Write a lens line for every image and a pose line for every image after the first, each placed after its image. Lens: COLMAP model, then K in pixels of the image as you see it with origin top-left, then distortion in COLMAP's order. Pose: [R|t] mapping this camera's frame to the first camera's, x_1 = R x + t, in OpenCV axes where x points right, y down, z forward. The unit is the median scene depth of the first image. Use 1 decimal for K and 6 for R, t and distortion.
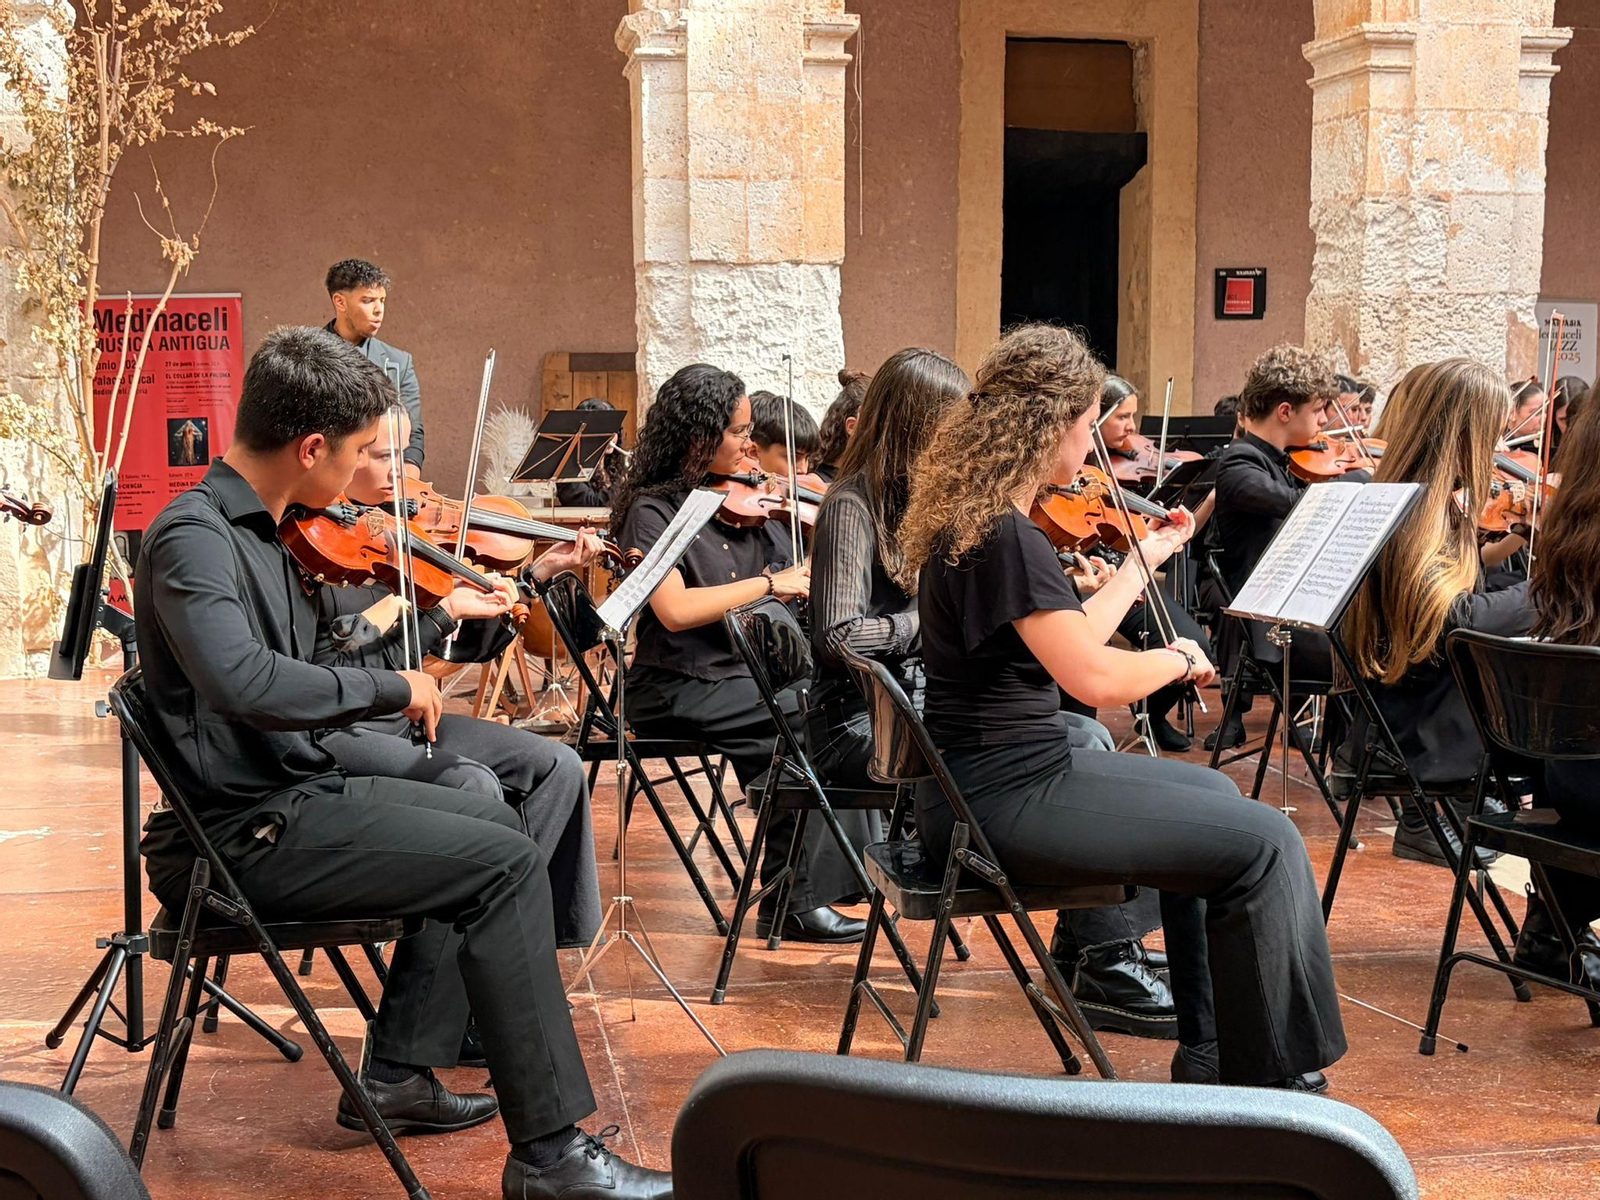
lens RADIAL K [[2135.9, 0, 832.8], [0, 2135.9, 619.6], [0, 0, 1]] dist [0.045686, 0.000000]
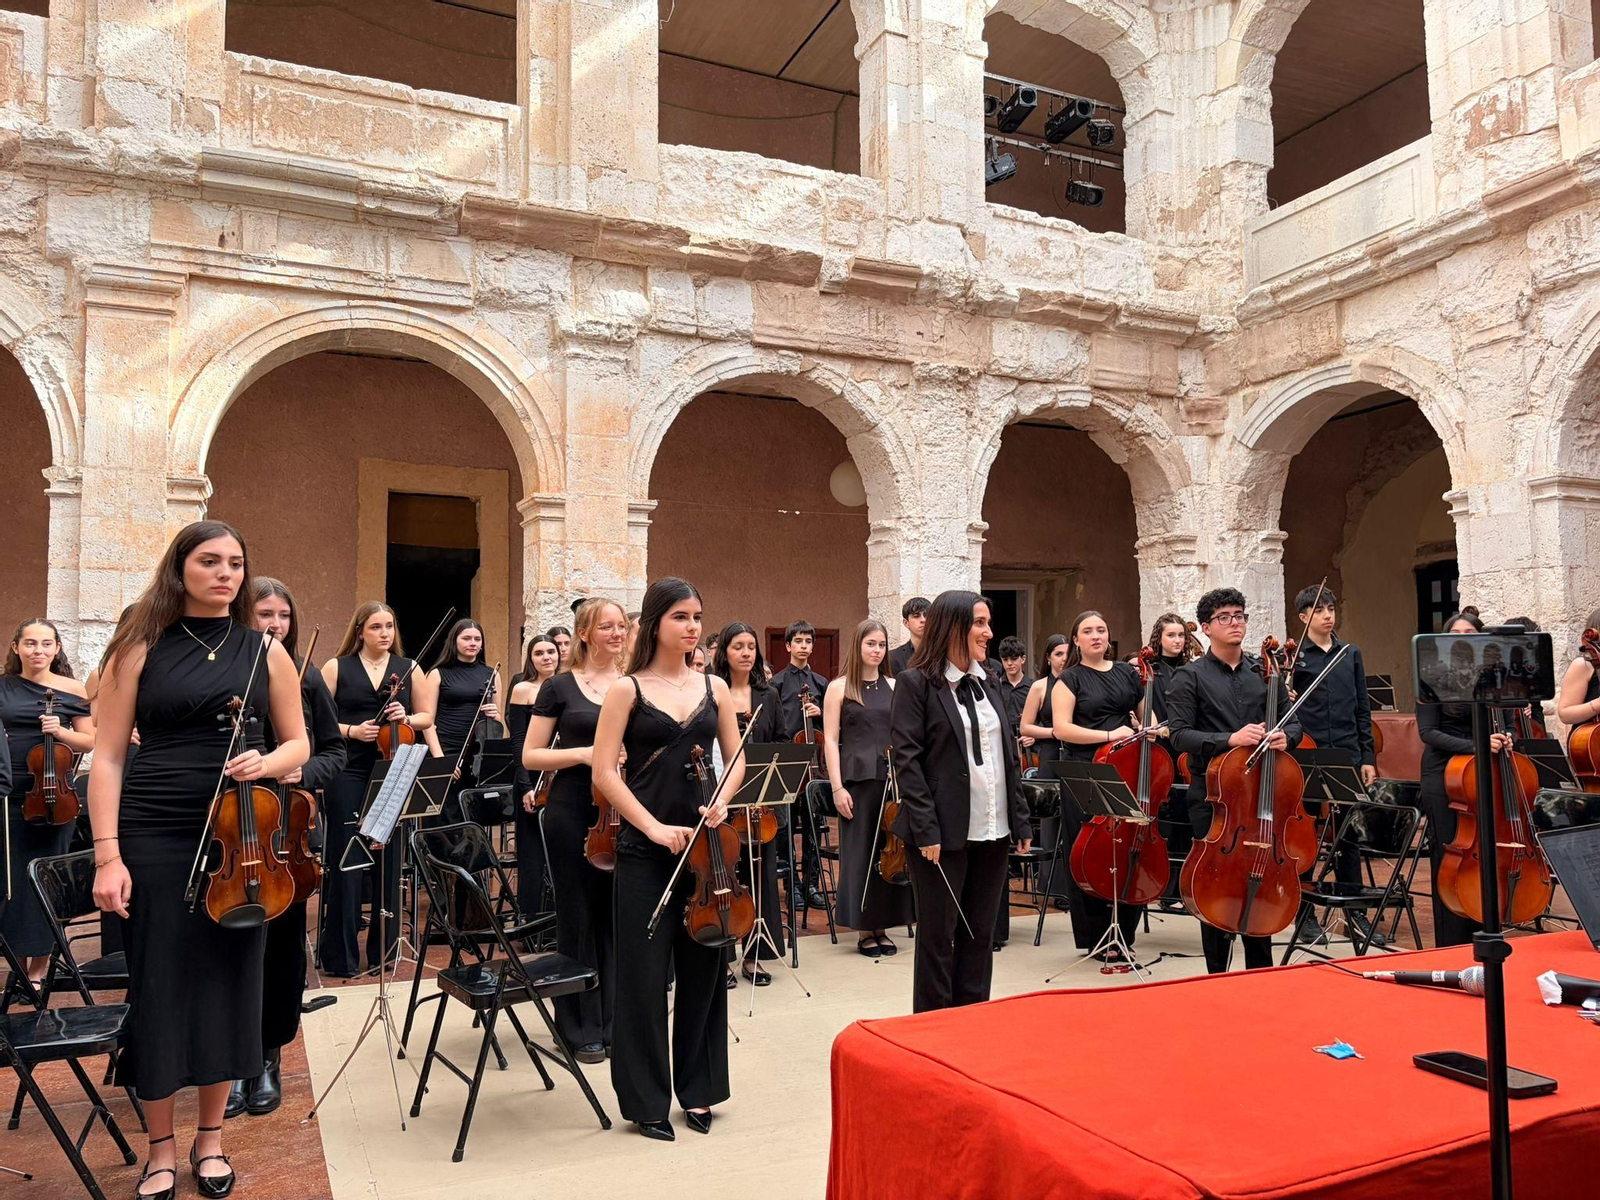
lens RADIAL K [[1209.7, 0, 805.8], [0, 1209.7, 606.2], [0, 0, 1]] dist [0.068319, -0.075056]
pose [[0.971661, 0.015171, 0.235893, 0.236593], [0.026205, 0.984874, -0.171280, -0.009154], [-0.234923, 0.172607, 0.956566, 0.009224]]
